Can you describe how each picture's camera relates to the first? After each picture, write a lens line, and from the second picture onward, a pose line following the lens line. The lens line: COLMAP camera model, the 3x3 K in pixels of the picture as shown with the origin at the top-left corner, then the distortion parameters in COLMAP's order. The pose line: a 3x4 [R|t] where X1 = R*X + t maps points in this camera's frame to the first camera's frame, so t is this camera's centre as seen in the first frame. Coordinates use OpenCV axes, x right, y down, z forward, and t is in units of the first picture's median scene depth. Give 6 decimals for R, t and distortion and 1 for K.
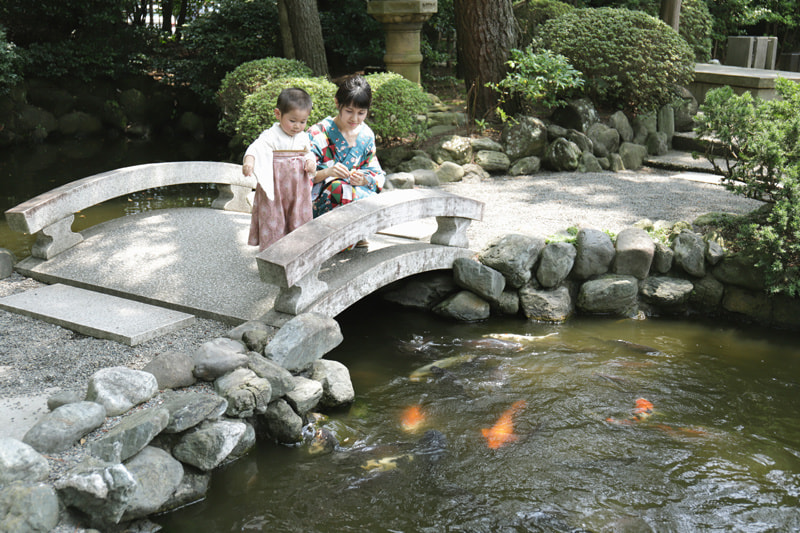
lens RADIAL K [[1018.4, 0, 400.0], [0, 1018.4, 266.5], [0, 0, 1]] dist [0.089485, 0.020986]
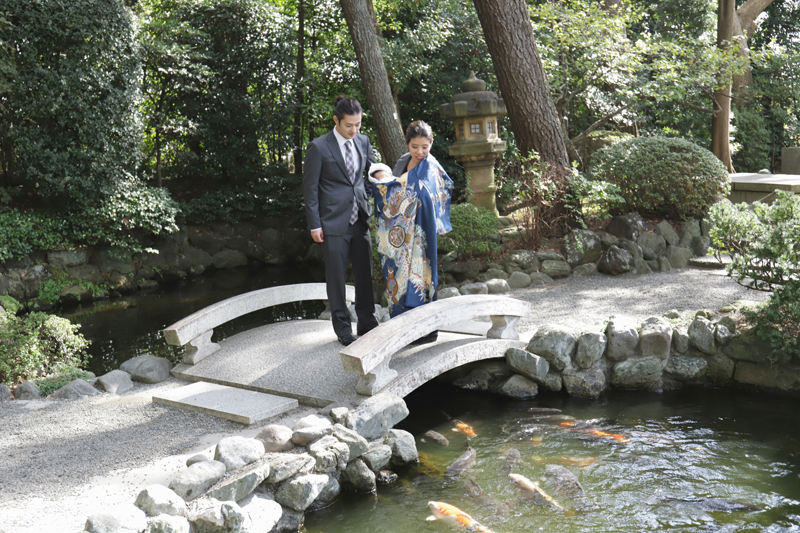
lens RADIAL K [[917.8, 0, 400.0], [0, 917.8, 266.5], [0, 0, 1]] dist [0.088313, -0.001813]
pose [[0.990075, -0.059965, -0.127108, 0.074320], [0.045233, 0.992245, -0.115777, 0.017043], [0.133065, 0.108878, 0.985109, -0.138592]]
